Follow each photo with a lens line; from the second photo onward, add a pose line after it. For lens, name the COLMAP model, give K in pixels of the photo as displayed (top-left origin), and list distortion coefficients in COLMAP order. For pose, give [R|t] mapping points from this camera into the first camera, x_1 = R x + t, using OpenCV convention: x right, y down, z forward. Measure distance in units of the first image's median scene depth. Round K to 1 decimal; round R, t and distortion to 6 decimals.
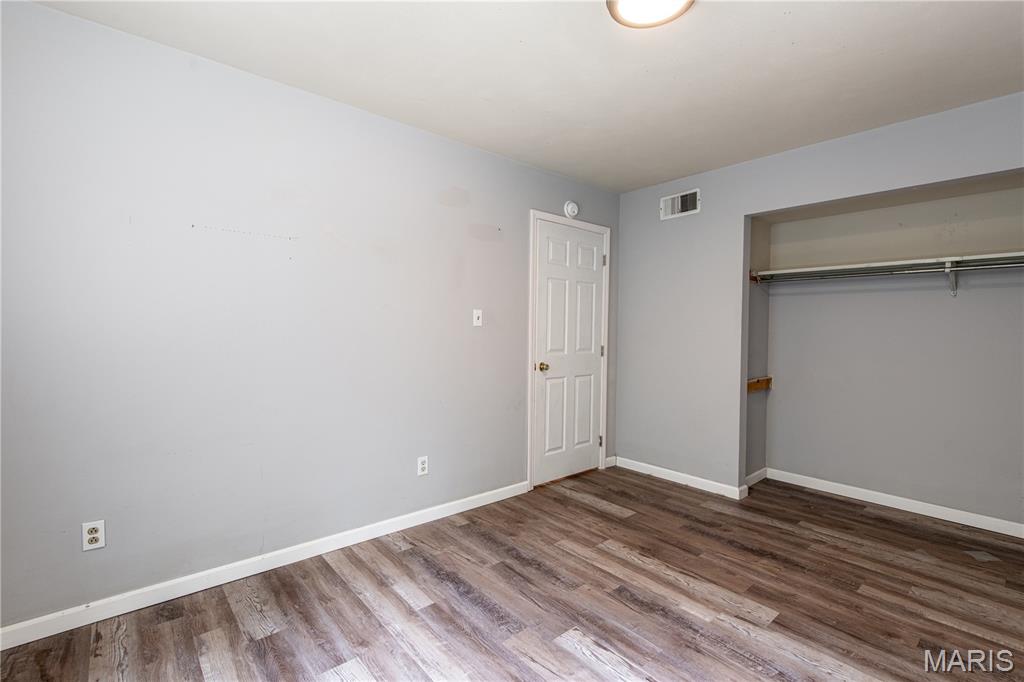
lens RADIAL K [[463.6, 0, 508.5], [0, 463.6, 334.7], [0, 0, 1]] dist [0.002866, -0.000848]
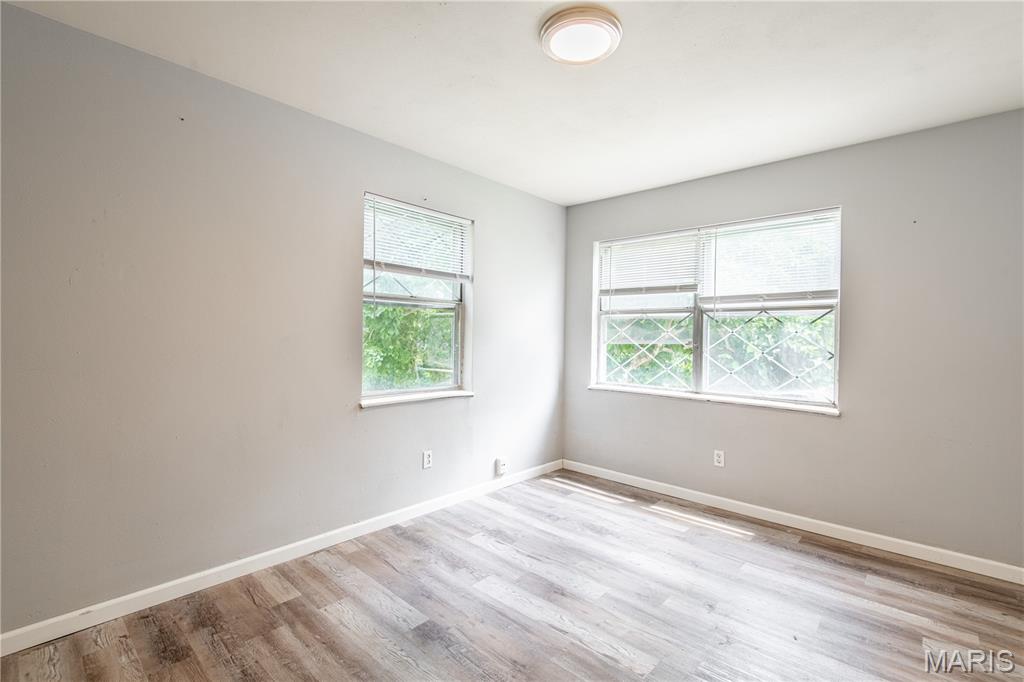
lens RADIAL K [[463.6, 0, 508.5], [0, 463.6, 334.7], [0, 0, 1]] dist [0.002866, -0.000848]
pose [[-0.992739, -0.027641, -0.117067, 0.563307], [-0.028647, 0.999566, 0.006914, -0.020205], [0.116825, 0.010218, -0.993100, 1.994159]]
